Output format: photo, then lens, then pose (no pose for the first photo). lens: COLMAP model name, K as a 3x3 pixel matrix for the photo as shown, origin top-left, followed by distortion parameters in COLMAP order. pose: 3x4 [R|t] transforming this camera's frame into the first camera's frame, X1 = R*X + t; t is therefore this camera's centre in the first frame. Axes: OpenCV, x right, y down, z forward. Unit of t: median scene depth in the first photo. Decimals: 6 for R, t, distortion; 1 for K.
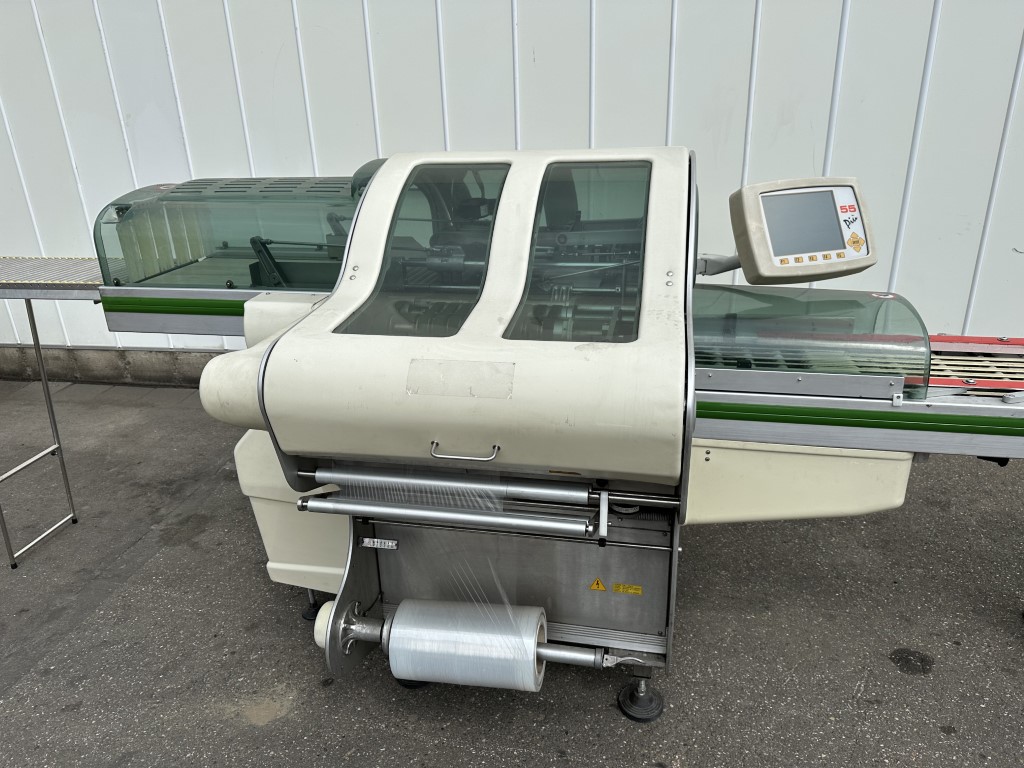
lens RADIAL K [[722.4, 0, 512.0], [0, 722.4, 384.0], [0, 0, 1]] dist [0.073915, -0.090036]
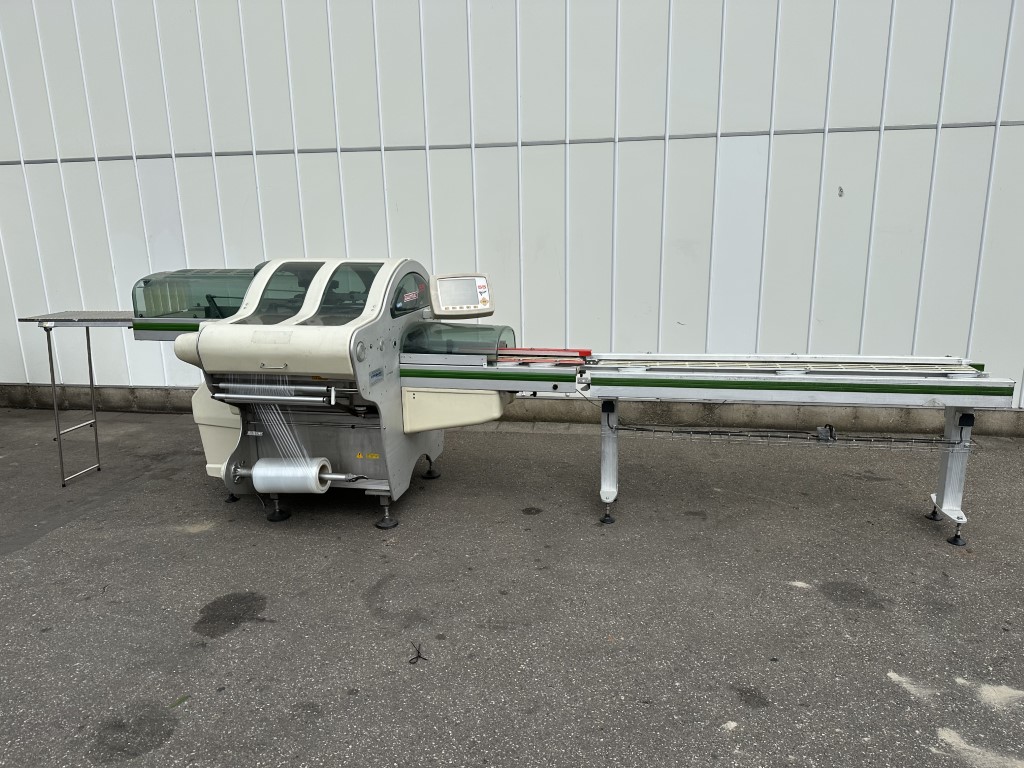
lens RADIAL K [[704.8, 0, 512.0], [0, 704.8, 384.0], [0, 0, 1]] dist [0.108147, -0.156790]
pose [[0.999888, 0.012852, 0.007711, 0.506802], [-0.011594, 0.989304, -0.145409, 0.340009], [-0.009497, 0.145303, 0.989342, -1.008252]]
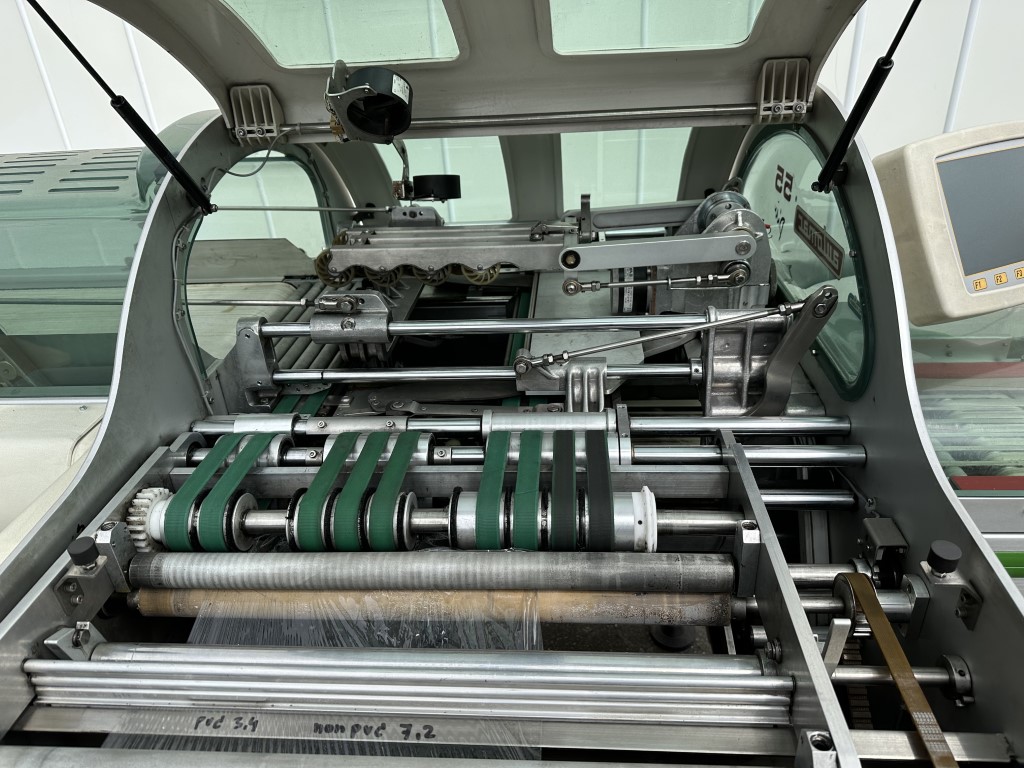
lens RADIAL K [[722.4, 0, 512.0], [0, 722.4, 384.0], [0, 0, 1]] dist [0.073915, -0.090036]
pose [[0.991371, -0.082854, 0.101581, -0.028580], [0.070553, 0.990357, 0.119226, -0.148933], [-0.110480, -0.111030, 0.987657, 0.398710]]
